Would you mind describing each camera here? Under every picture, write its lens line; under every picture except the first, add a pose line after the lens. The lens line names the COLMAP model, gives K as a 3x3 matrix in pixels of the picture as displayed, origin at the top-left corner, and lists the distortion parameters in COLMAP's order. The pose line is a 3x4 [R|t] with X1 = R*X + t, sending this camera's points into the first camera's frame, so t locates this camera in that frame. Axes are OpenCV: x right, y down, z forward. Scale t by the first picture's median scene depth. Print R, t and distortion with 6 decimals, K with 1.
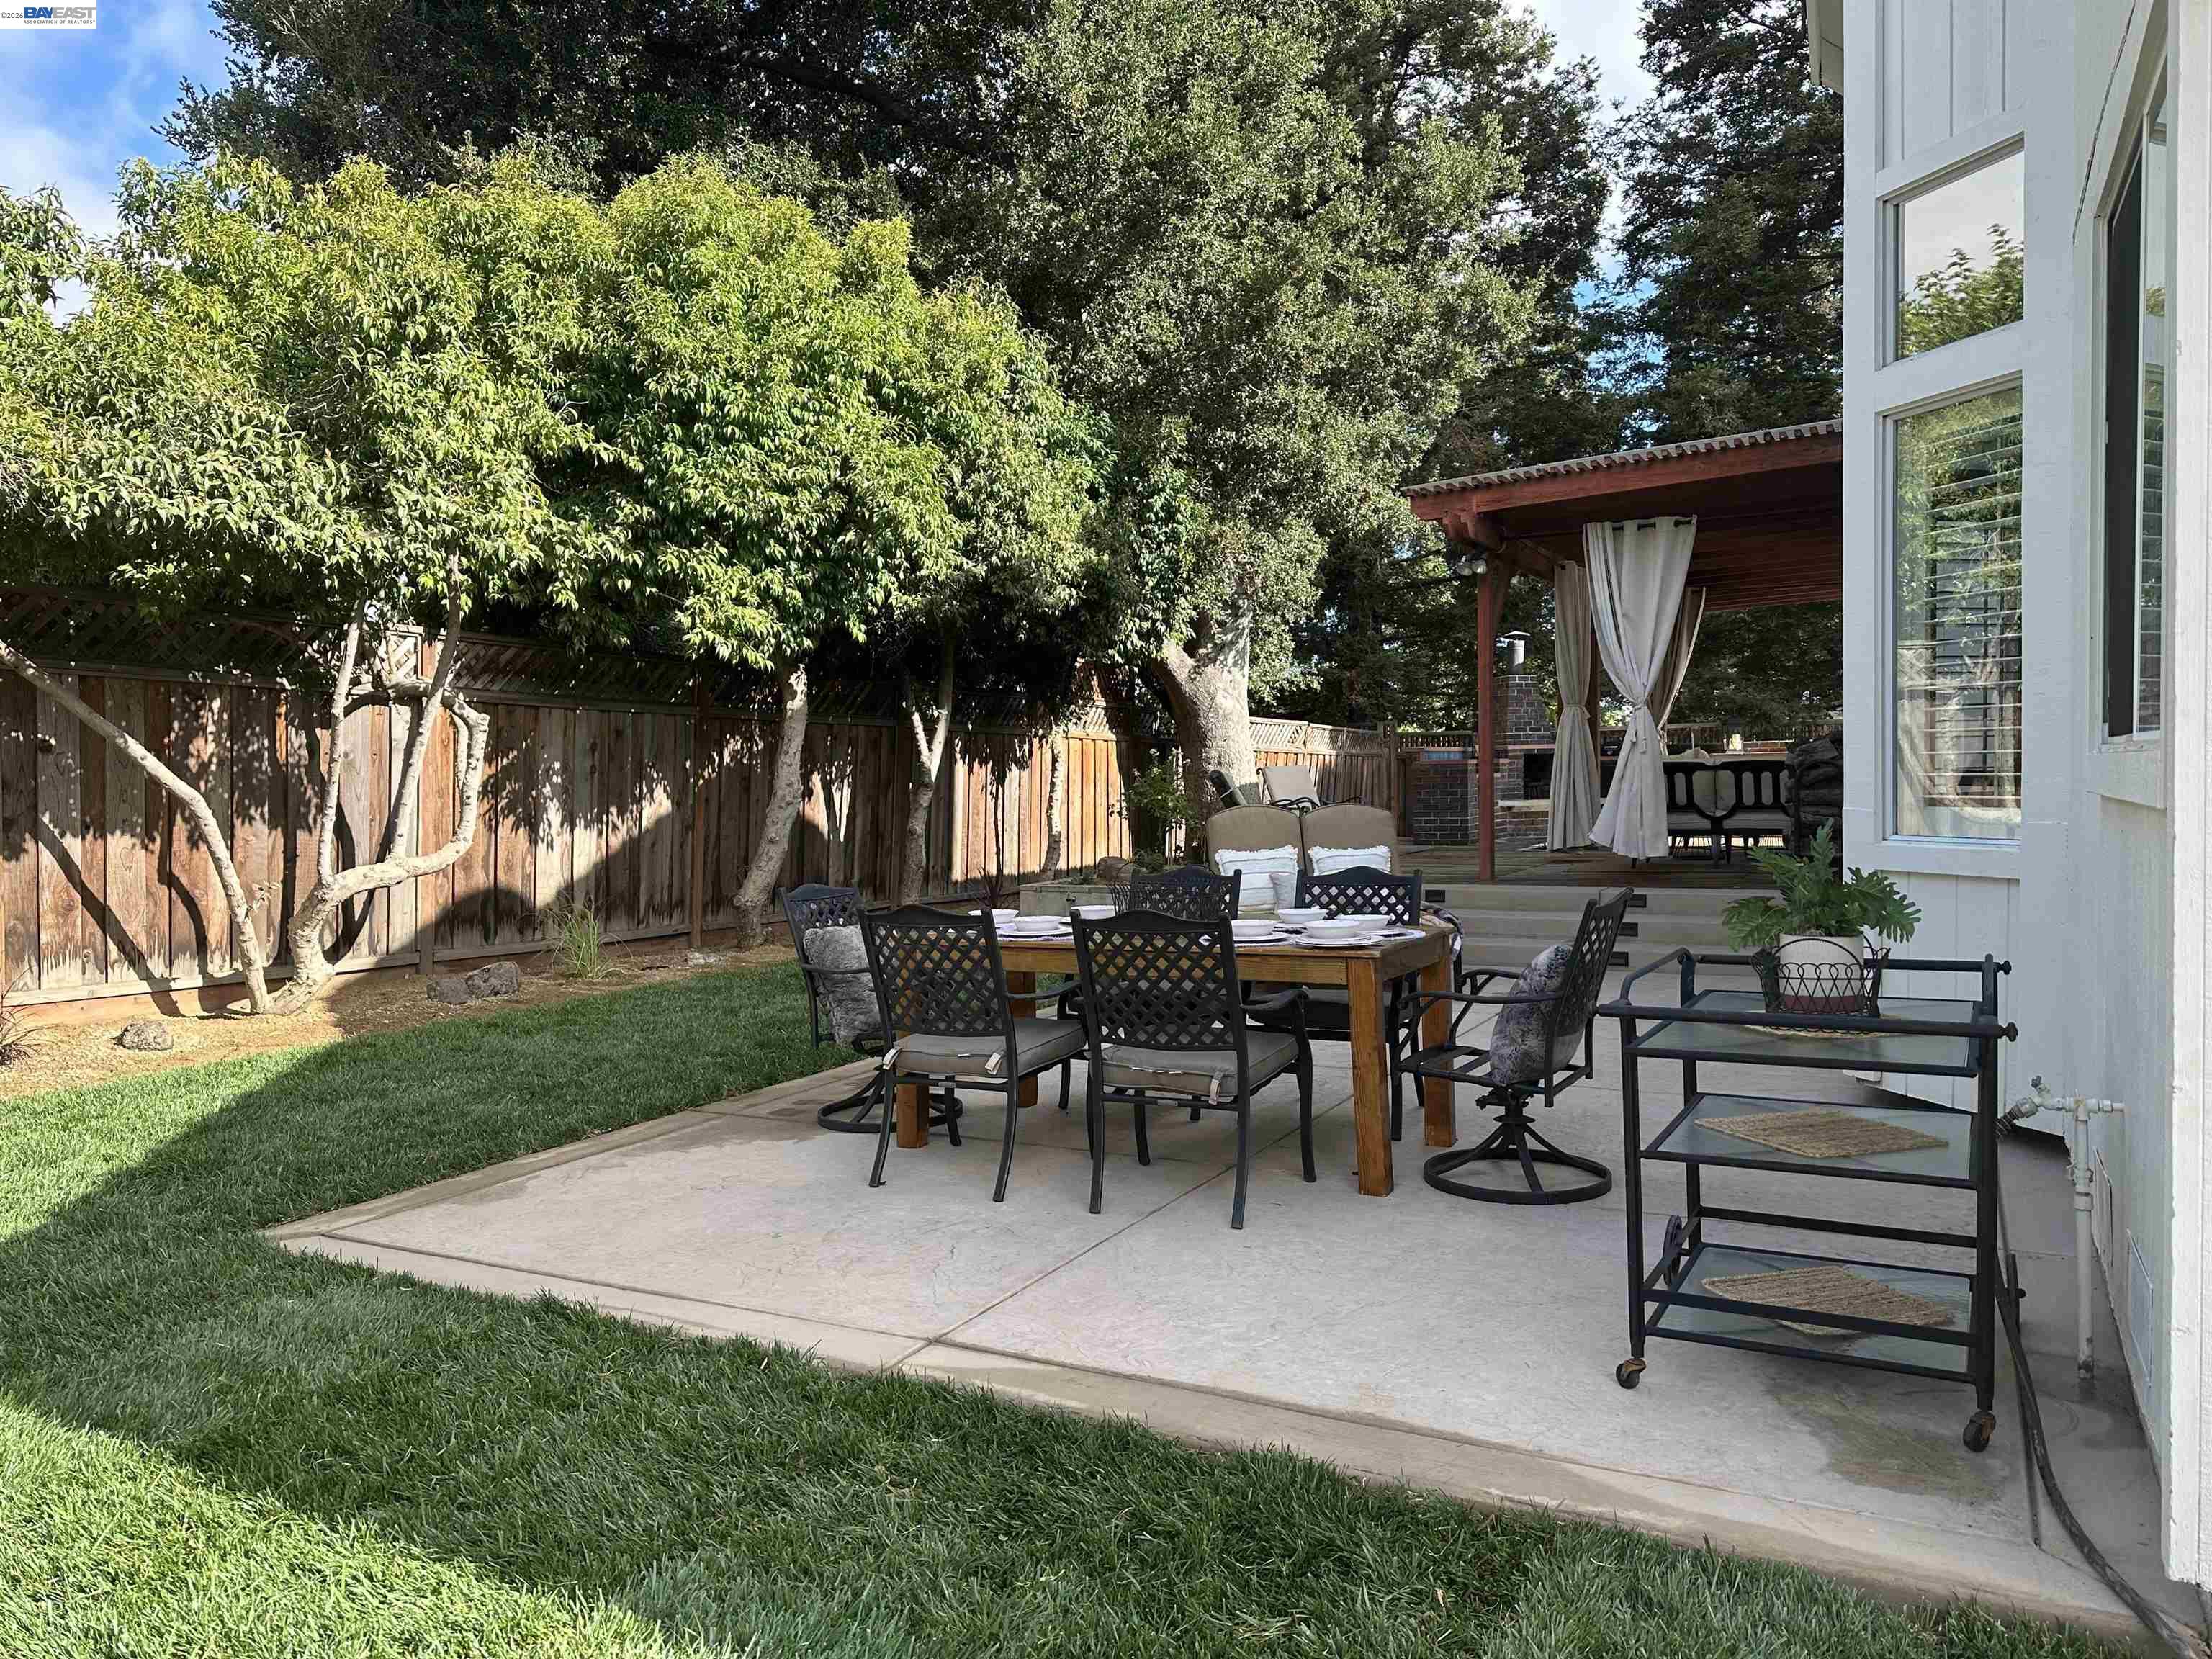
lens RADIAL K [[1570.6, 0, 1097.2], [0, 1570.6, 821.6], [0, 0, 1]] dist [0.188148, -0.256566]
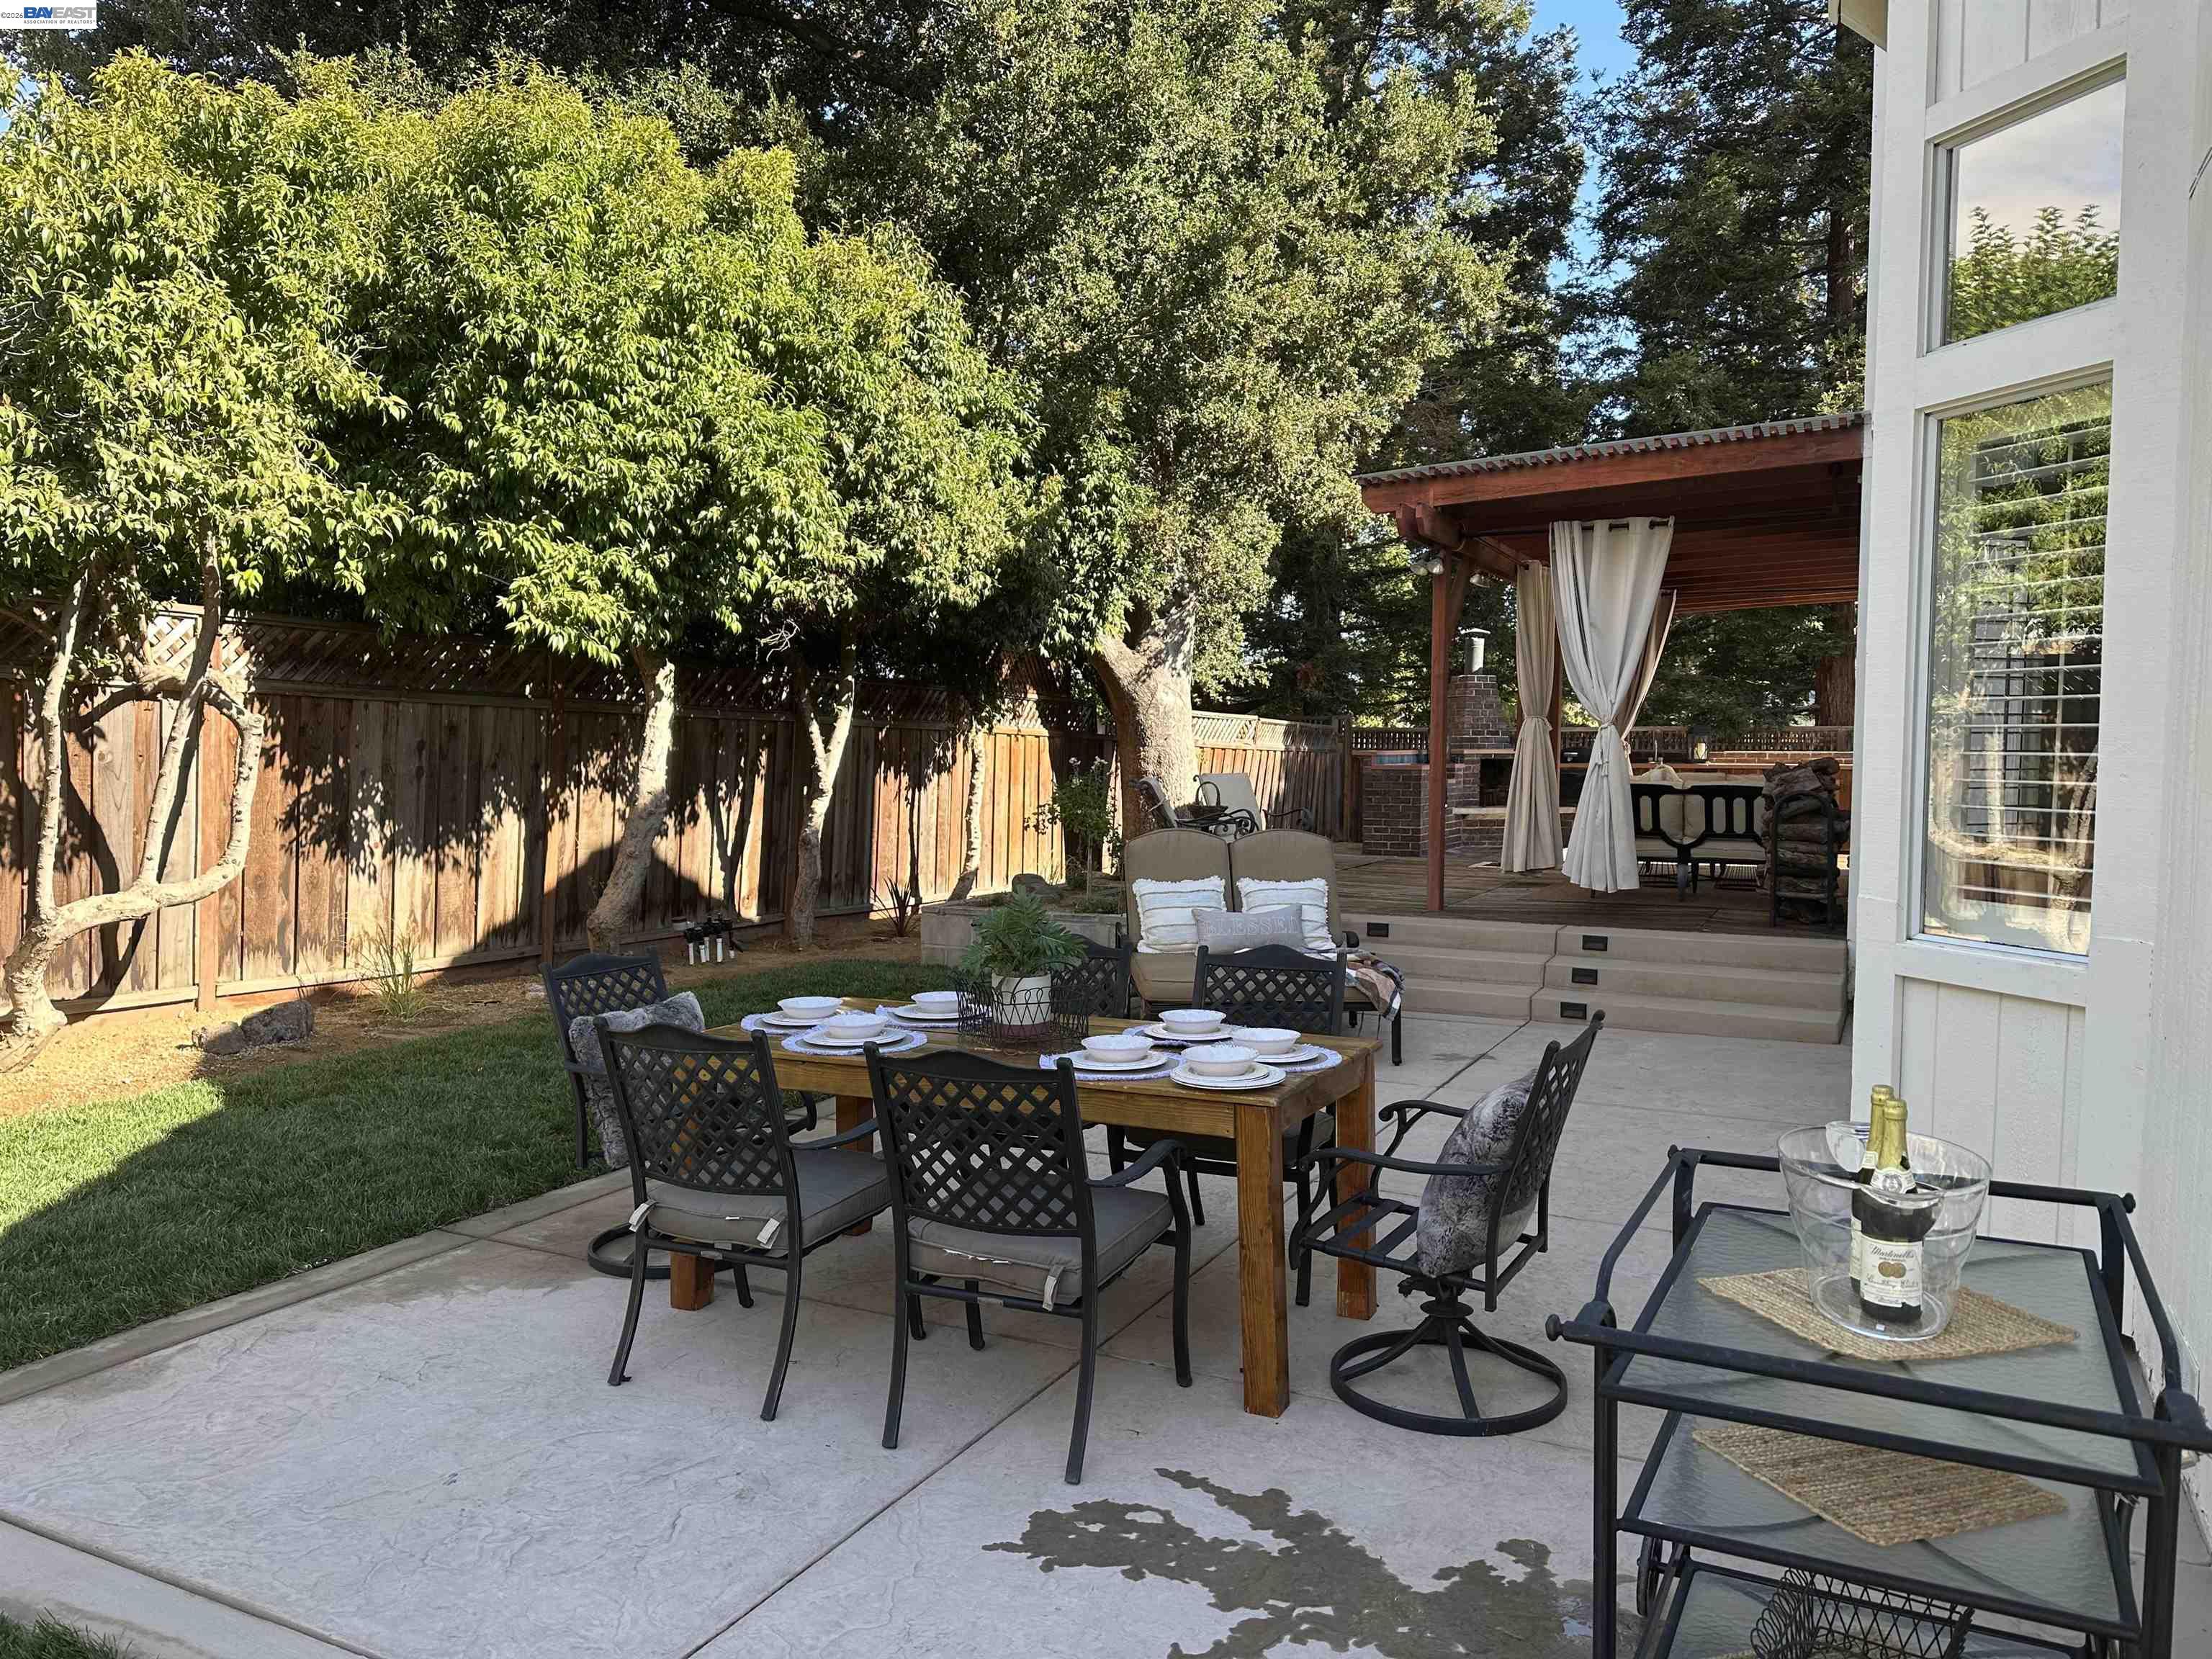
lens RADIAL K [[1566.6, 0, 1106.0], [0, 1566.6, 829.5], [0, 0, 1]] dist [0.145622, -0.160946]
pose [[0.999348, 0.022066, 0.028579, 0.028766], [-0.022711, 0.999490, 0.022456, -0.025166], [-0.028069, -0.023090, 0.999339, 0.099063]]
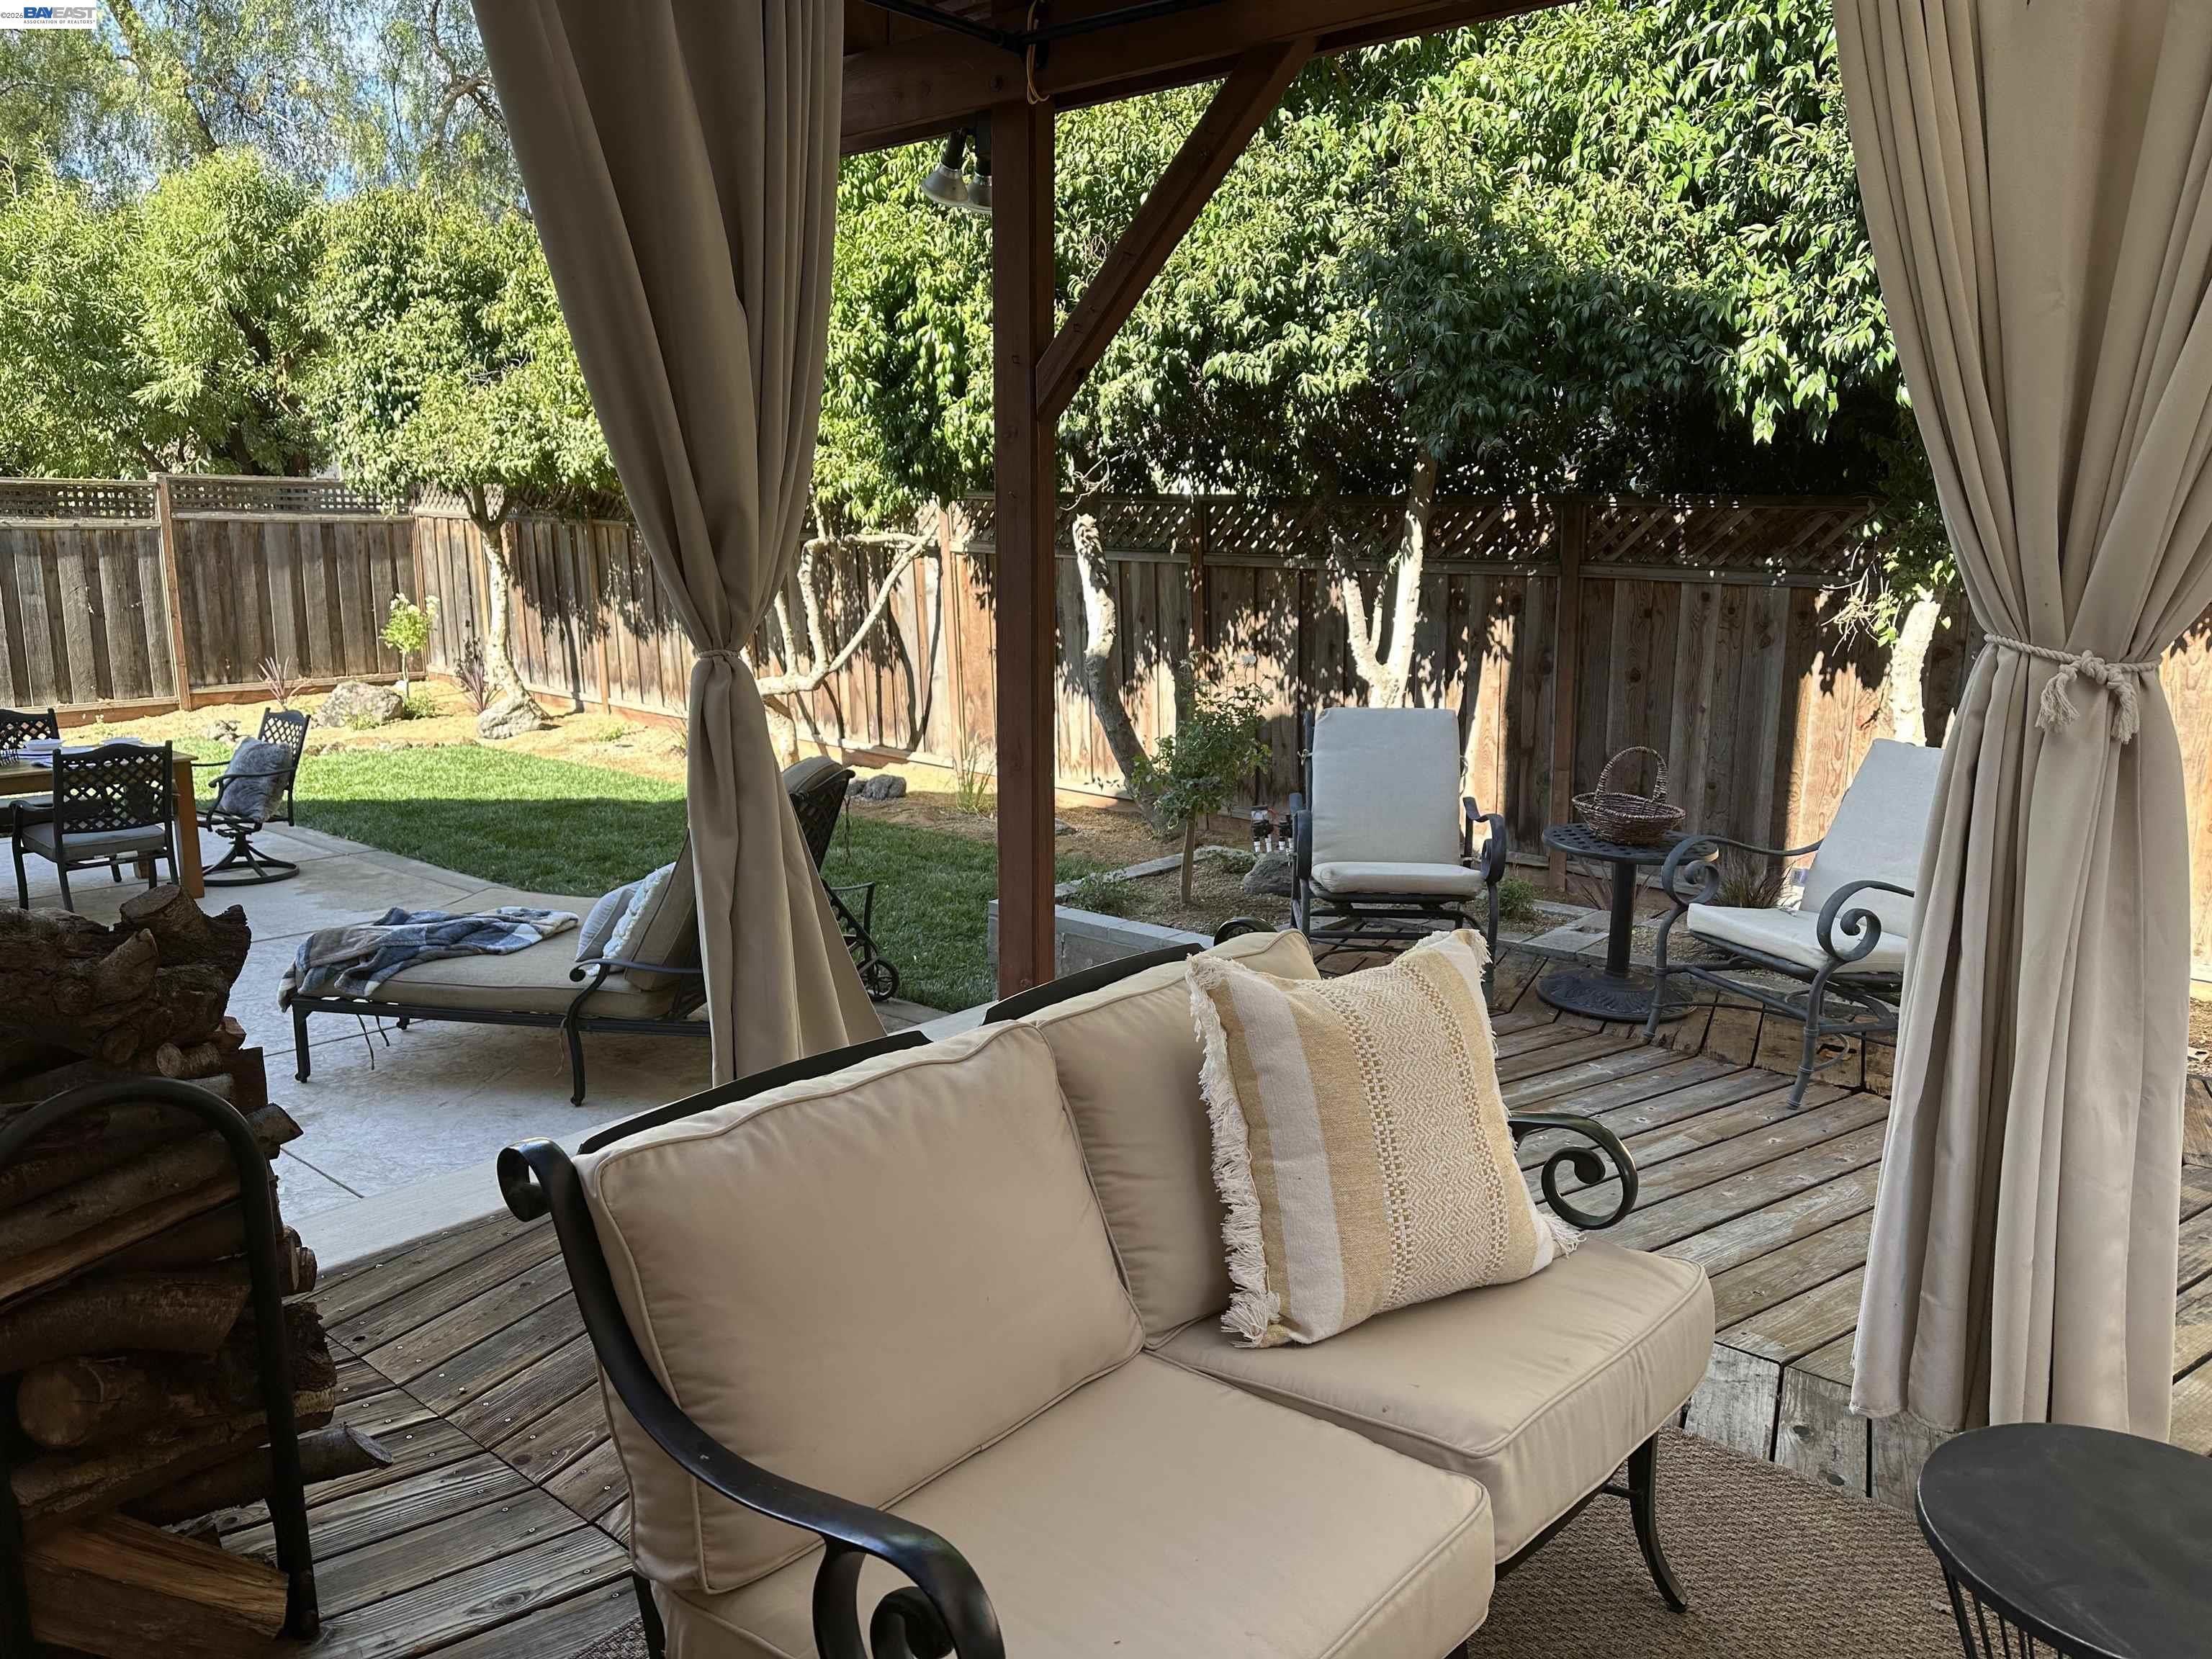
lens RADIAL K [[1547.1, 0, 1103.4], [0, 1547.1, 863.7], [0, 0, 1]] dist [0.141675, -0.160928]
pose [[-0.191969, 0.226517, -0.954902, 0.560227], [-0.035945, 0.970723, 0.237496, -0.100879], [0.980742, 0.079916, -0.178207, 1.044810]]
